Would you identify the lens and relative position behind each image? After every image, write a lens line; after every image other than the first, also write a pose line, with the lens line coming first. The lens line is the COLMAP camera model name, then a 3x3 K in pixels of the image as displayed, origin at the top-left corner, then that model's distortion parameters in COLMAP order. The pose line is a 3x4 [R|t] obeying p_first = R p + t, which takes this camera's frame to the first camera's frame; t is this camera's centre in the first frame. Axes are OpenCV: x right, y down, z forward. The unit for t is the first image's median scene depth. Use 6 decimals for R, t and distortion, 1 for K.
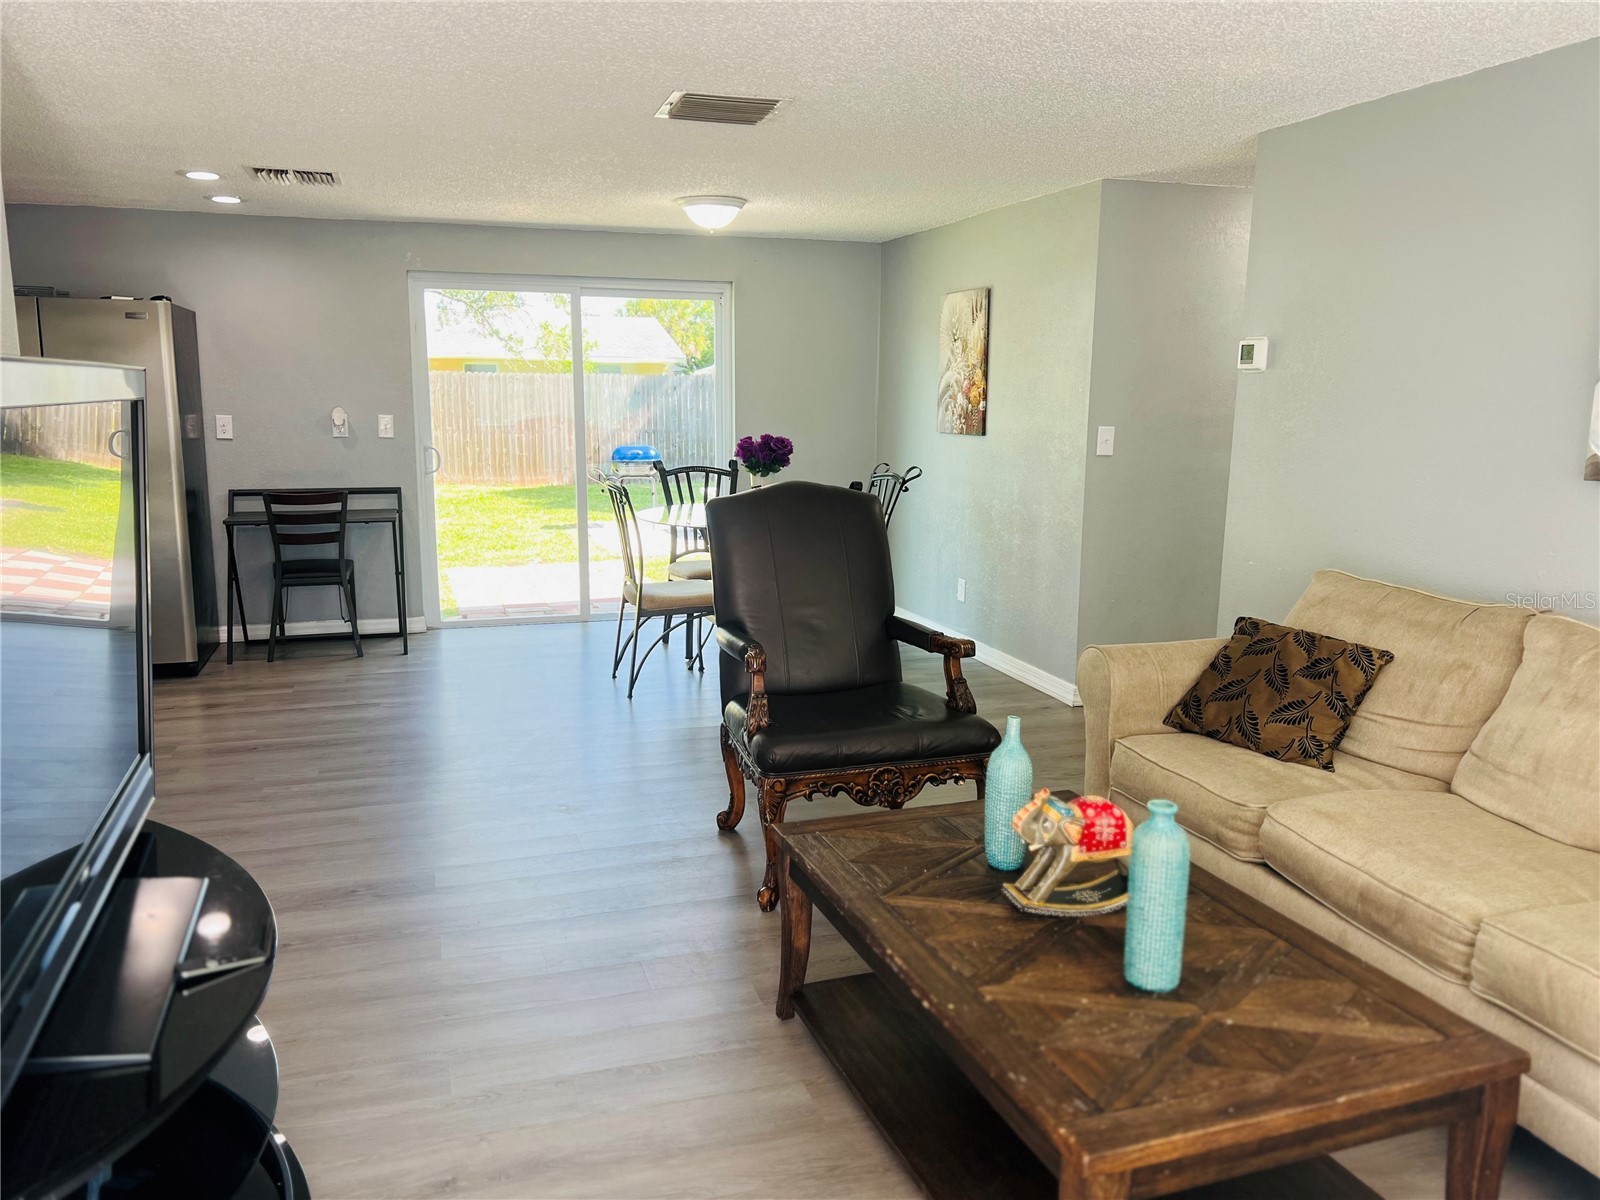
lens RADIAL K [[1203.4, 0, 794.2], [0, 1203.4, 609.0], [0, 0, 1]] dist [0.071150, -0.084238]
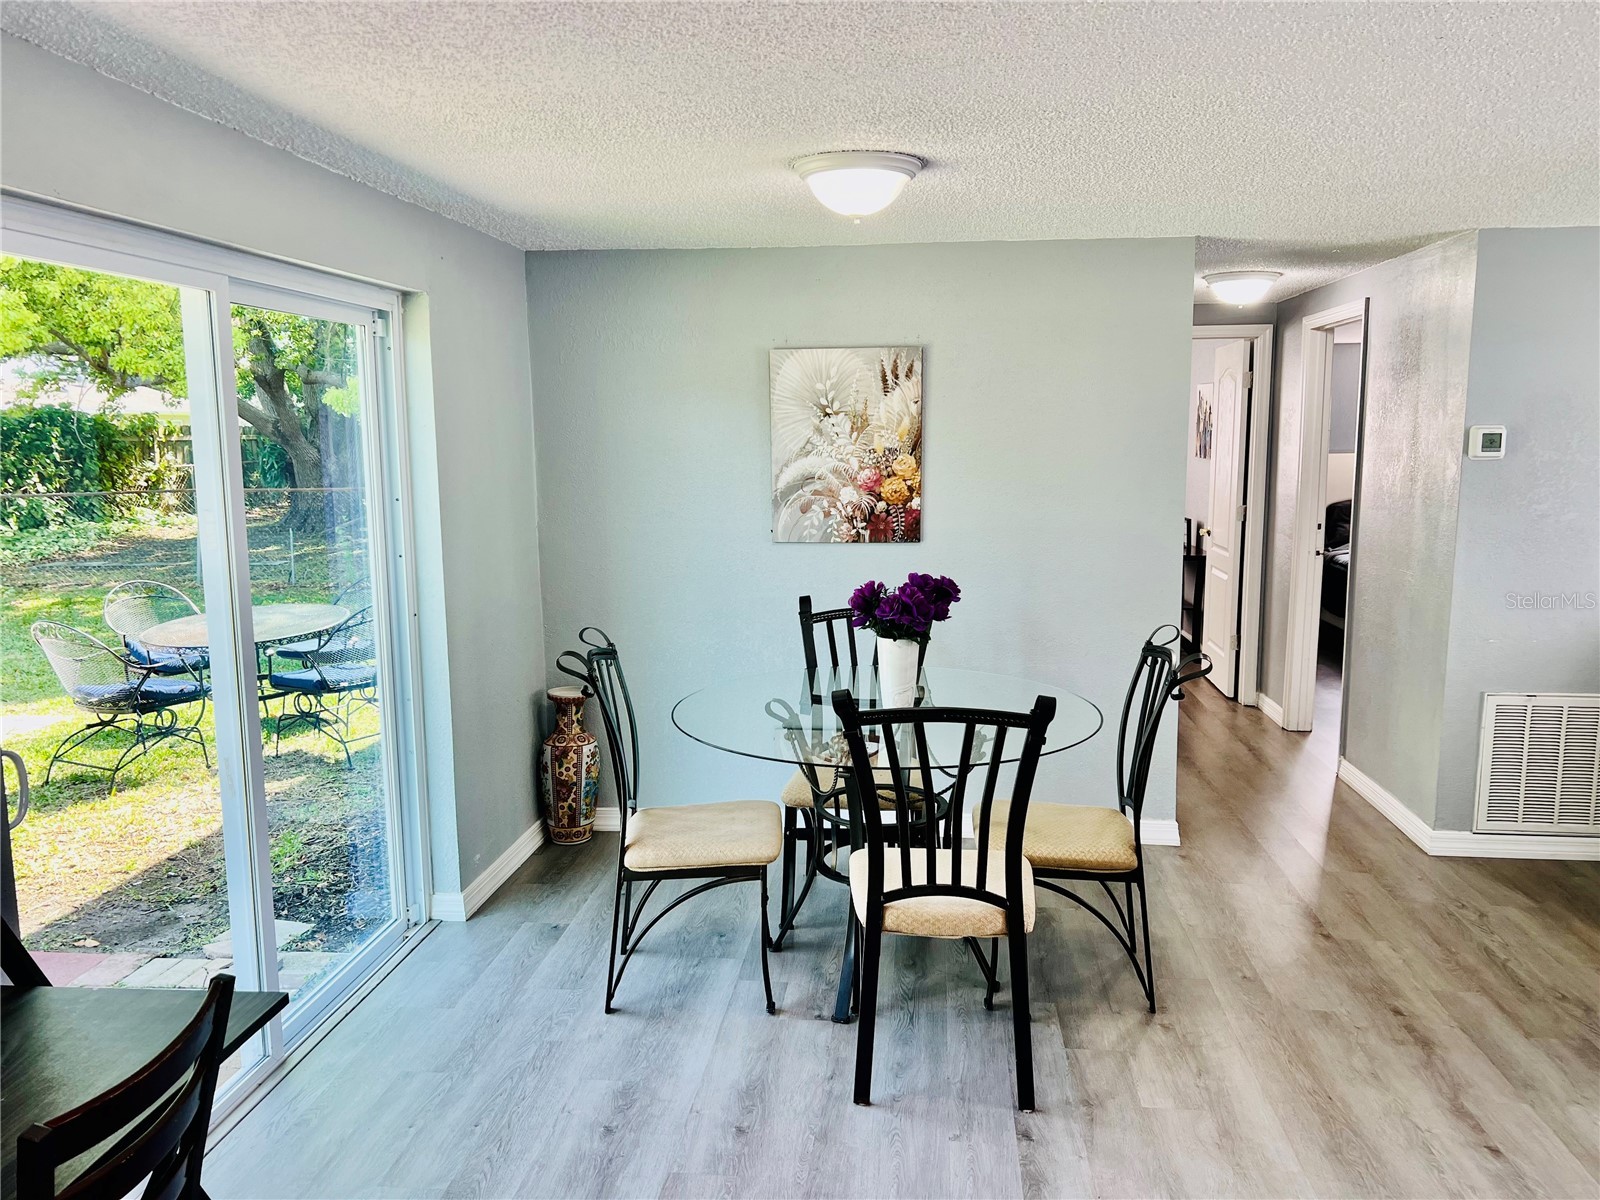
lens RADIAL K [[1203.4, 0, 809.9], [0, 1203.4, 561.0], [0, 0, 1]] dist [0.071150, -0.084238]
pose [[0.396188, -0.111936, 0.911321, -0.503356], [0.176837, 0.983261, 0.043895, -0.156857], [-0.900979, 0.143764, 0.409351, 0.670441]]
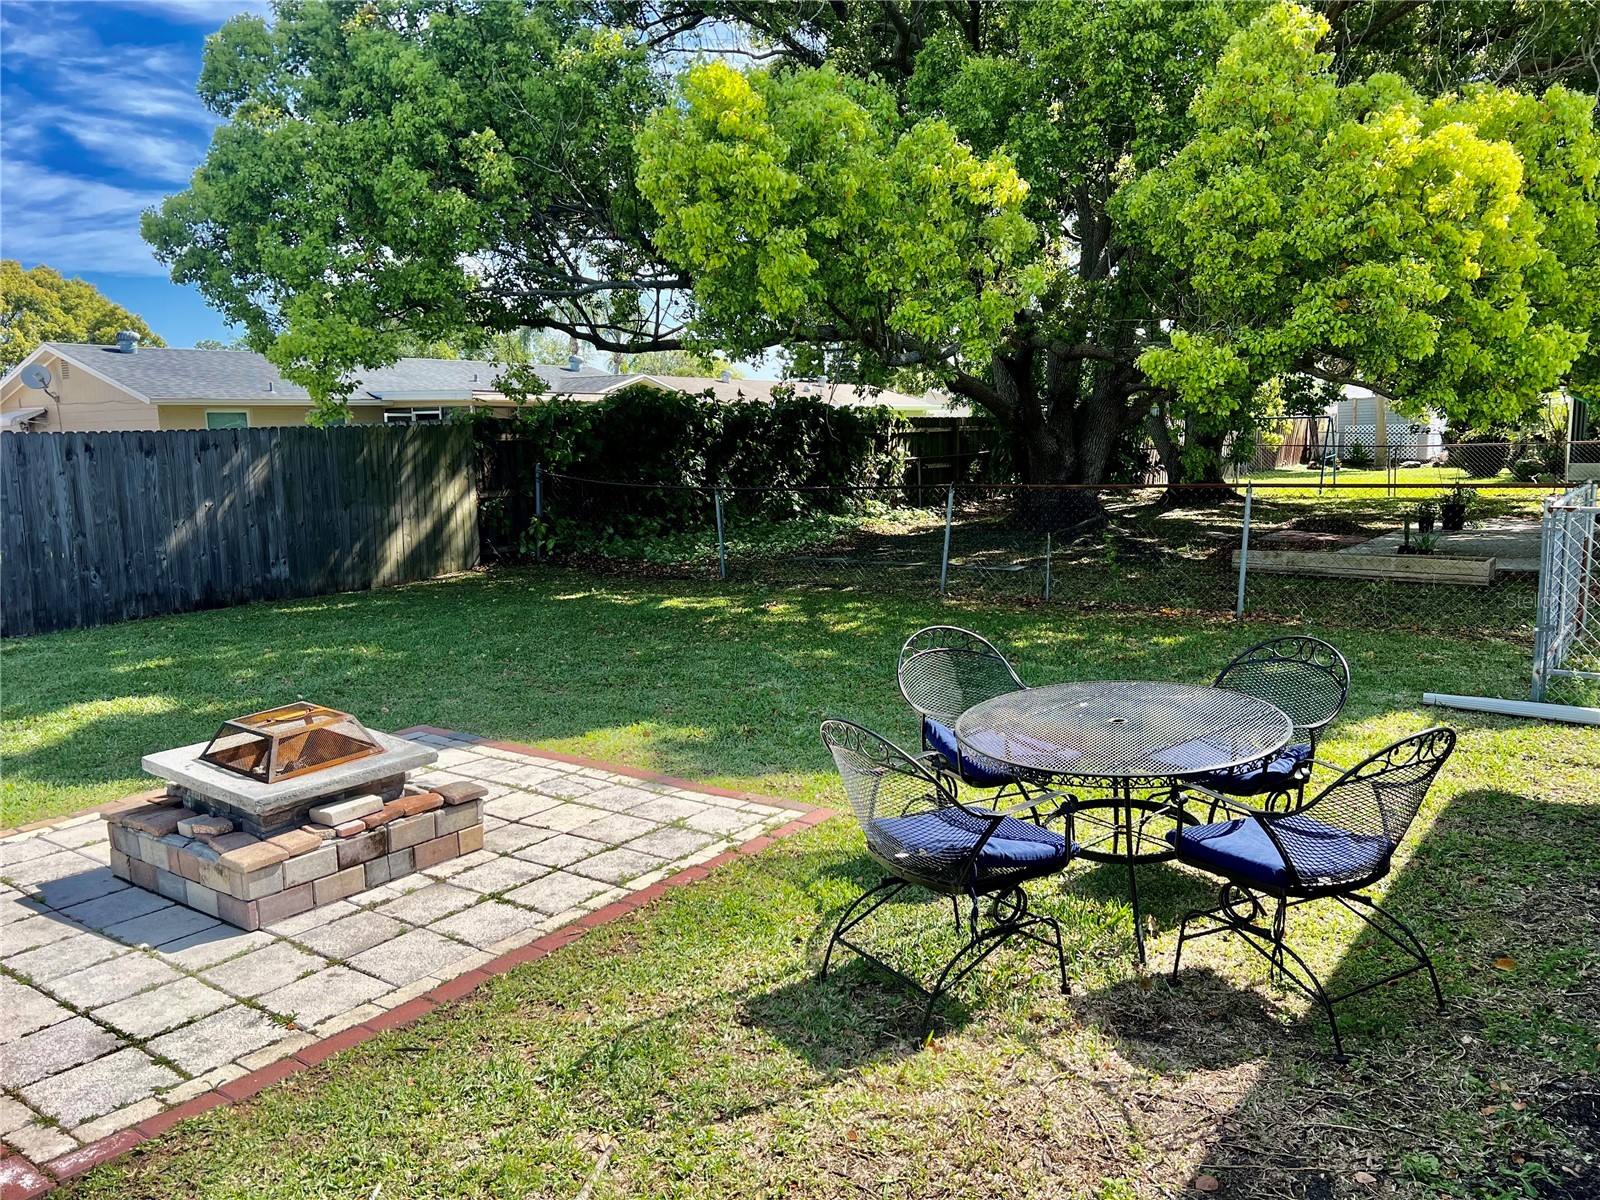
lens RADIAL K [[1203.4, 0, 804.7], [0, 1203.4, 602.6], [0, 0, 1]] dist [0.071150, -0.084238]
pose [[0.812280, -0.107058, 0.573358, -0.224431], [0.132112, 0.991233, -0.002080, -0.221609], [-0.568108, 0.077437, 0.819303, 1.115422]]
